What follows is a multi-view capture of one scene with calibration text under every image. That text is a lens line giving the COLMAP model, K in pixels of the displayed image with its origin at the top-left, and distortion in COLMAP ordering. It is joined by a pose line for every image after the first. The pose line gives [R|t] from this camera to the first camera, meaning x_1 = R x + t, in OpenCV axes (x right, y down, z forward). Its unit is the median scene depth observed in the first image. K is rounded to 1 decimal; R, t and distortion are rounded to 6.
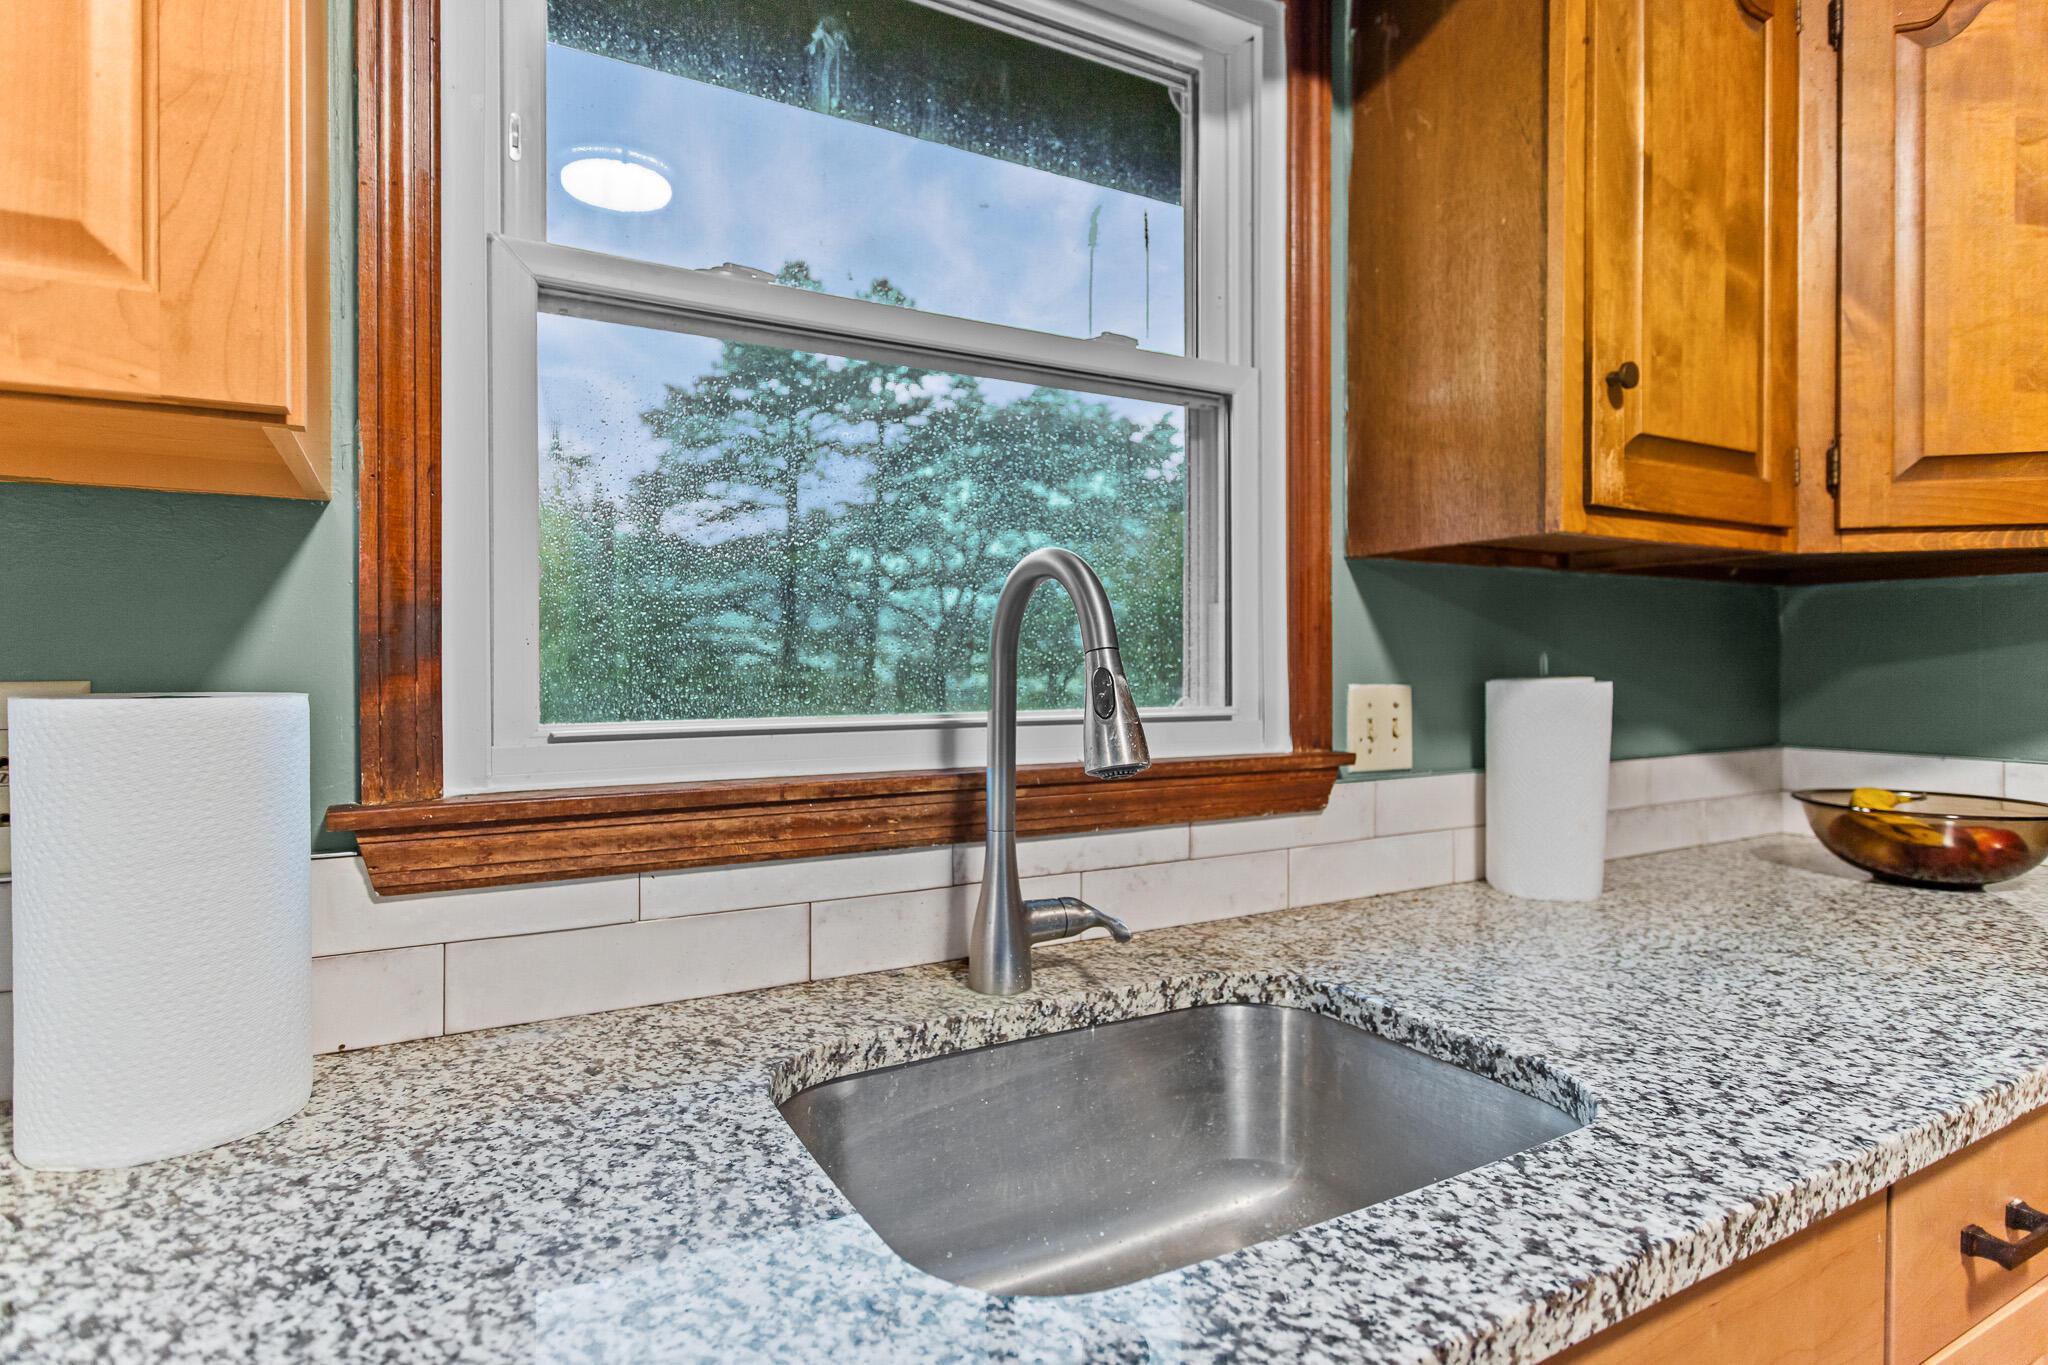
lens RADIAL K [[1083.9, 0, 1026.1], [0, 1083.9, 654.0], [0, 0, 1]] dist [0.005291, 0.000614]
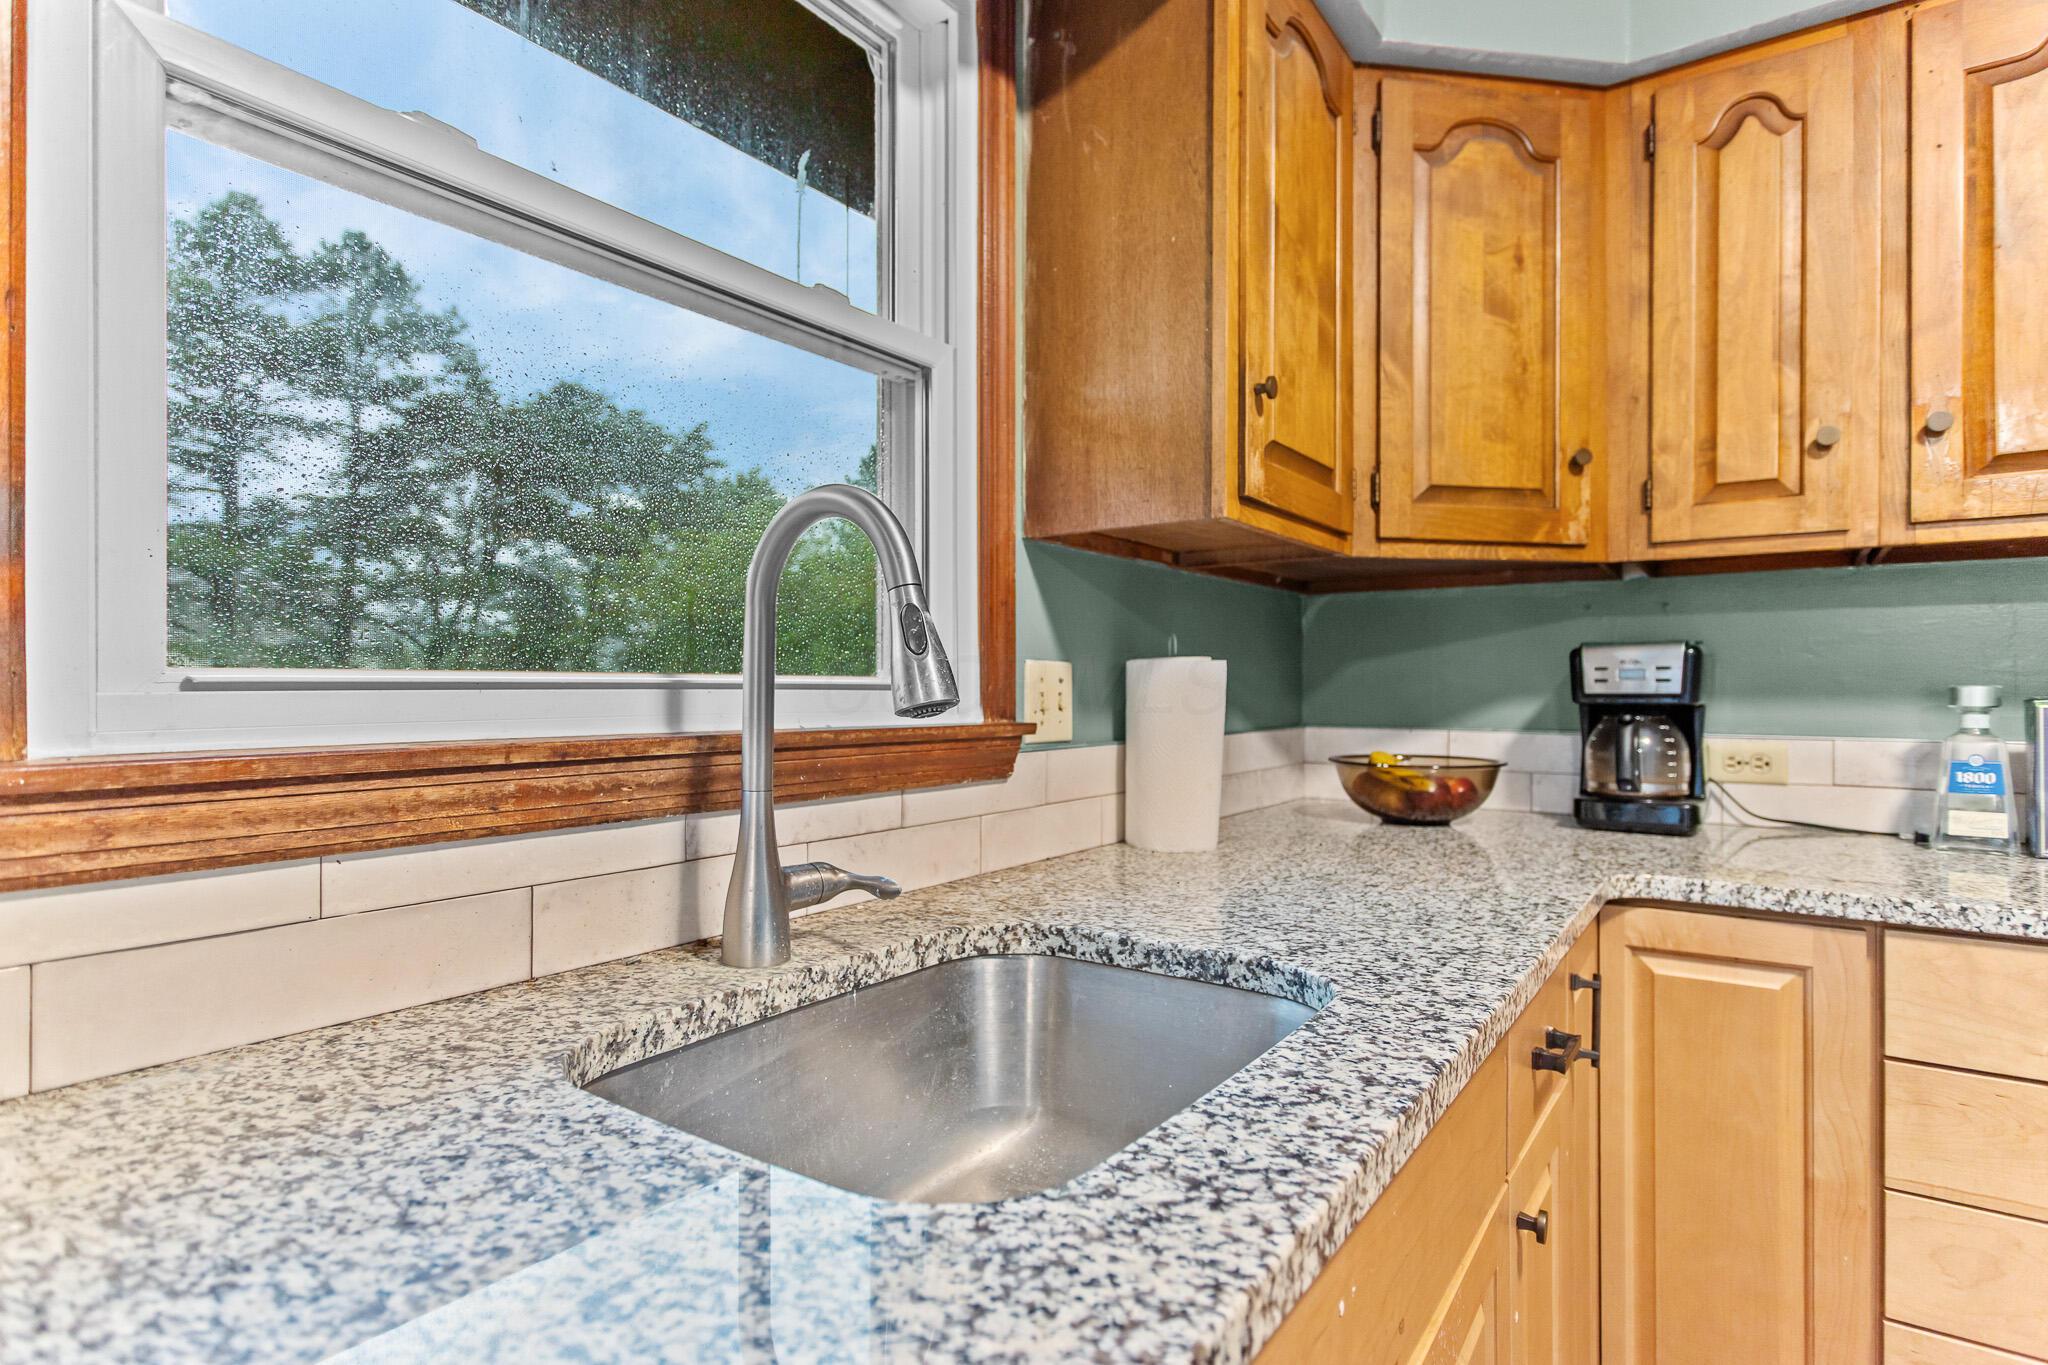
lens RADIAL K [[1087.8, 0, 1024.0], [0, 1087.8, 682.5], [0, 0, 1]] dist [0.004551, 0.000548]
pose [[0.903139, -0.001527, 0.429345, -0.204941], [0.002795, 0.999993, -0.002322, 0.068558], [-0.429339, 0.003297, 0.903138, 0.059814]]
